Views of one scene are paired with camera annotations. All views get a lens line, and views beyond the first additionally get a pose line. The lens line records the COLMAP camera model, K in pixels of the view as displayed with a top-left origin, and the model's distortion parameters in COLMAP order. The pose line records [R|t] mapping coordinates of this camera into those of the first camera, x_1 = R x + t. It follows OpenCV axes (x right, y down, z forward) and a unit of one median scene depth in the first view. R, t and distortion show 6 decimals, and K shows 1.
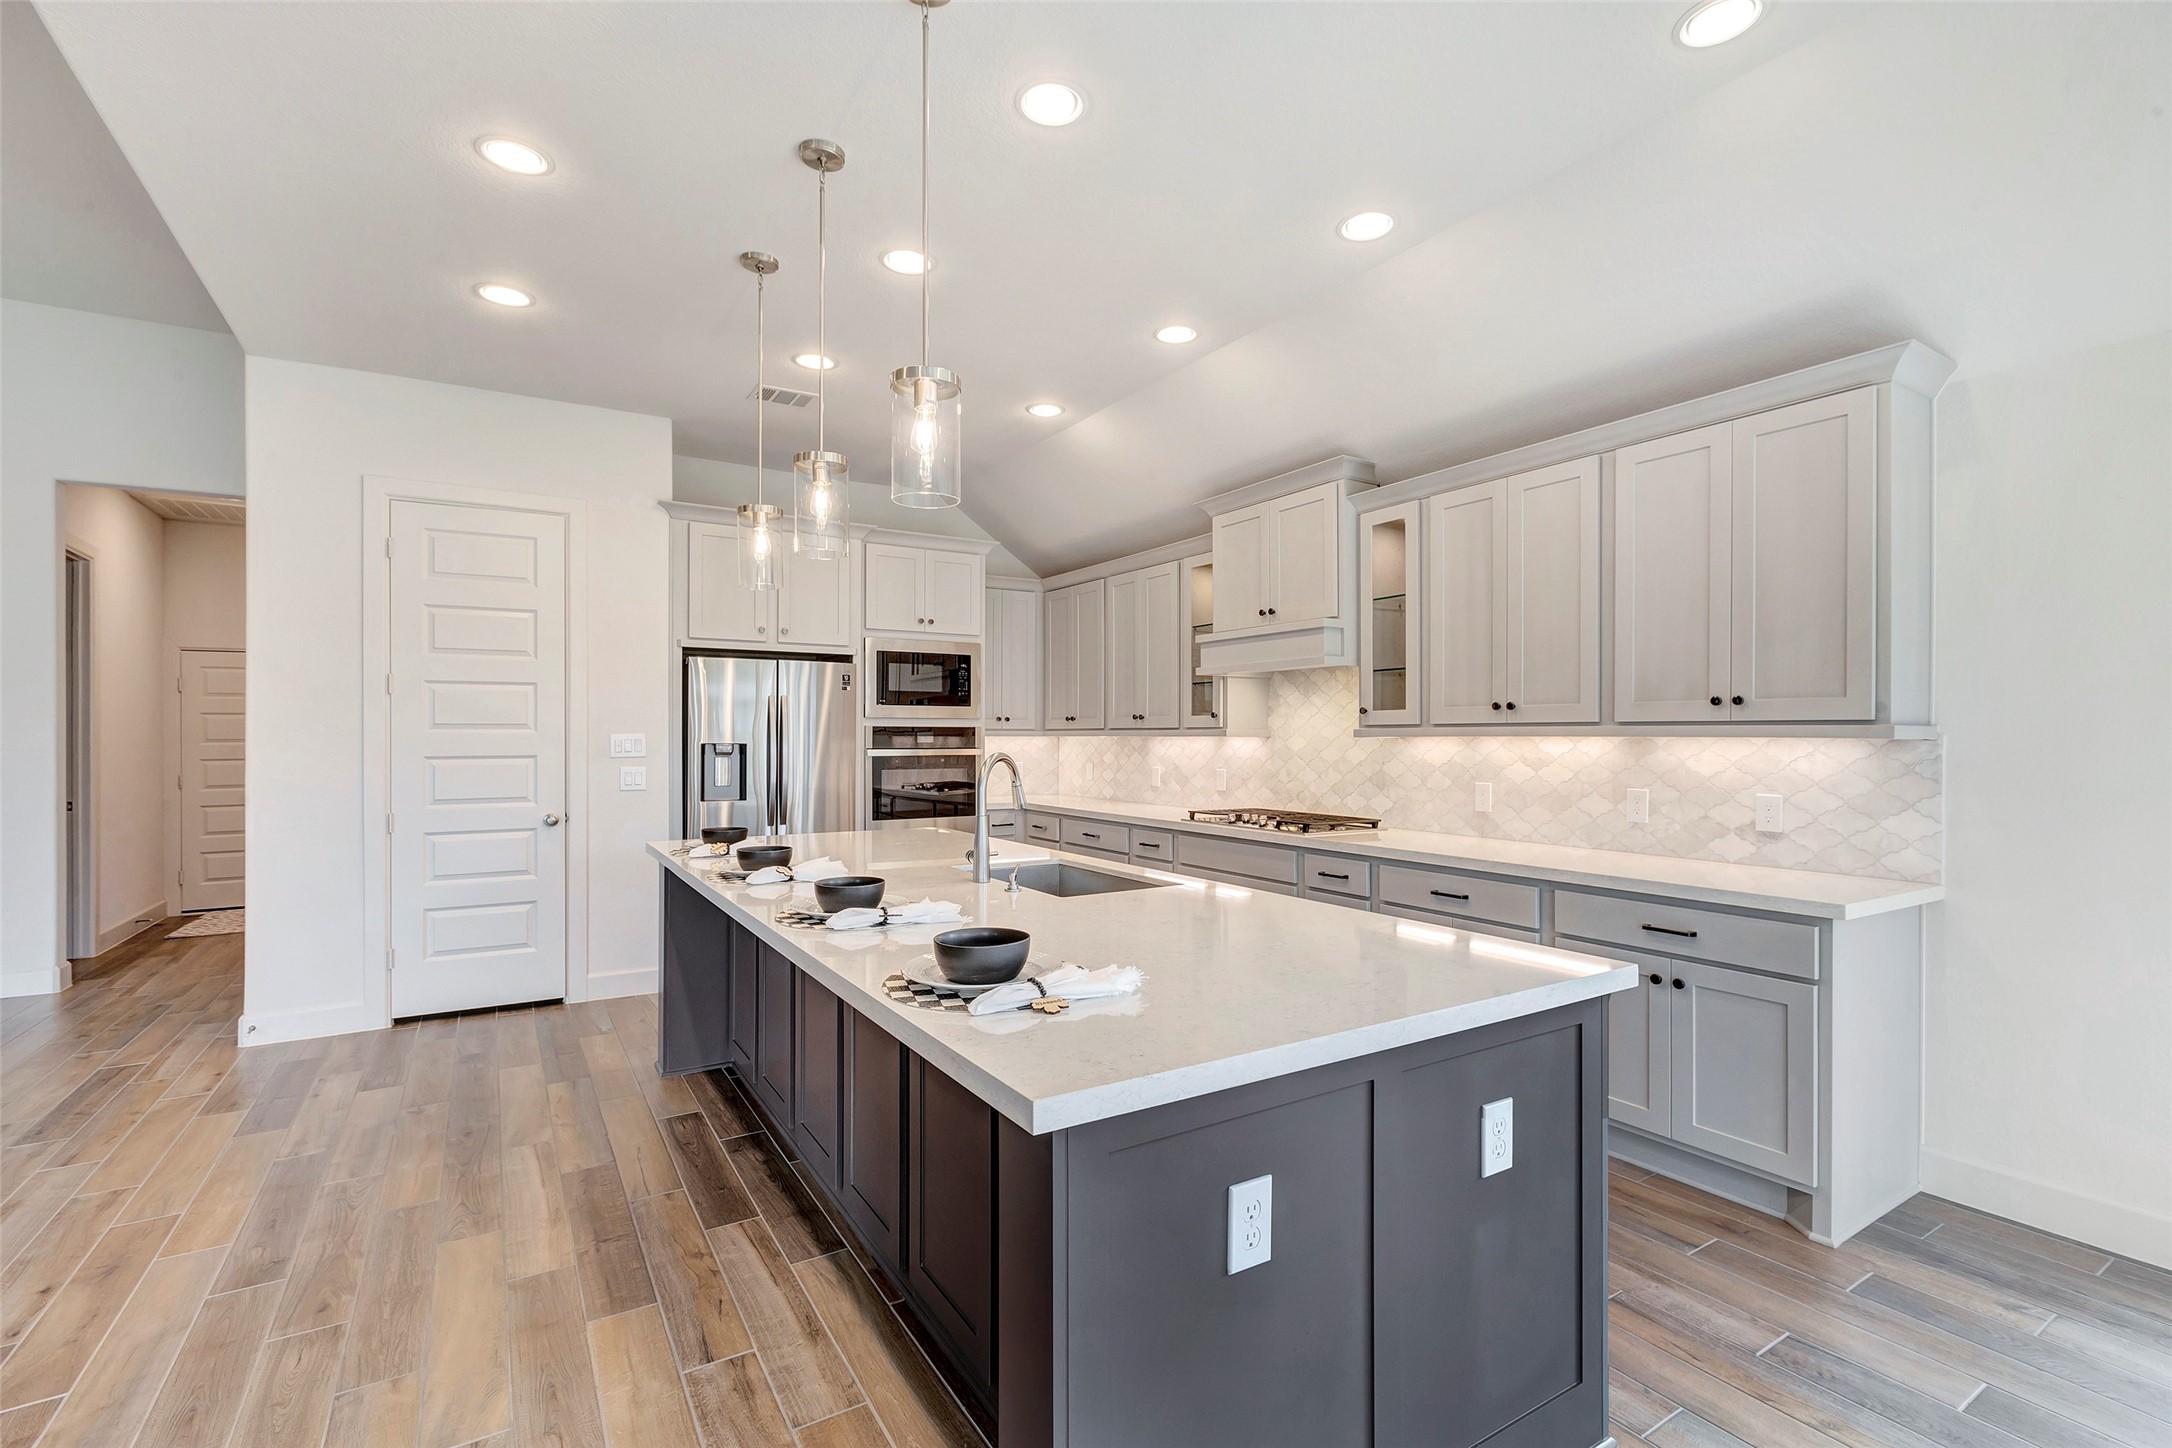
lens RADIAL K [[971.6, 0, 1098.0], [0, 971.6, 736.7], [0, 0, 1]] dist [0.001839, -0.001402]
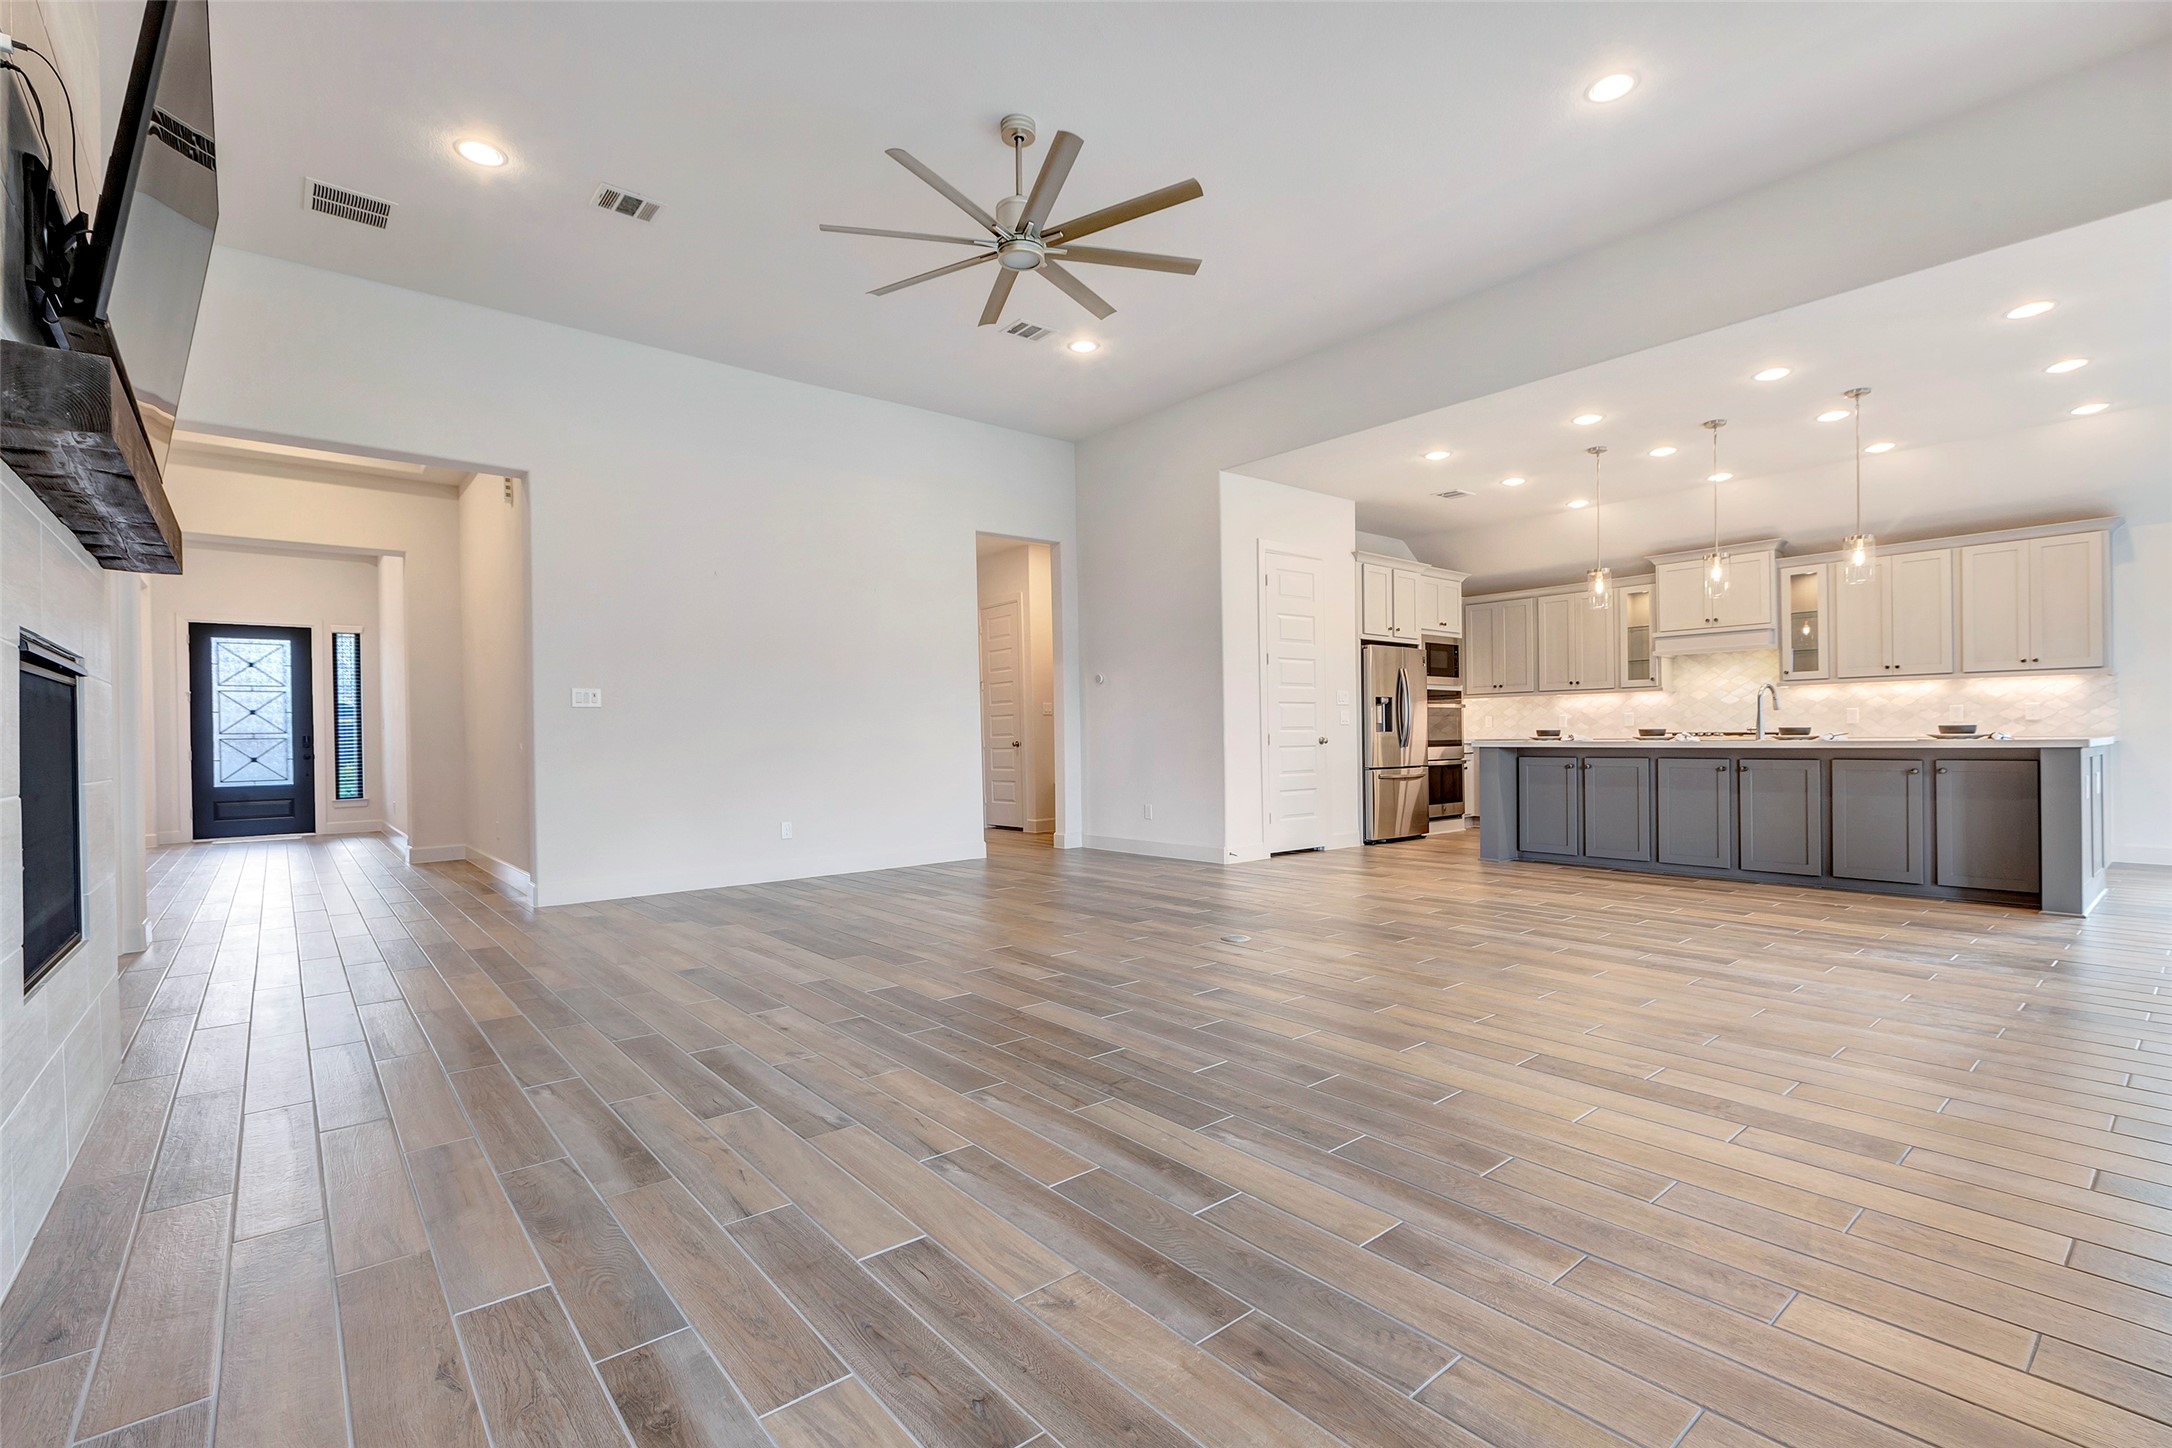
lens RADIAL K [[971.6, 0, 1097.9], [0, 971.6, 739.8], [0, 0, 1]] dist [0.001839, -0.001402]
pose [[0.989944, -0.012514, 0.140905, -1.123417], [0.012271, 0.999921, 0.002594, 0.070875], [-0.140927, -0.000839, 0.990020, -0.586537]]
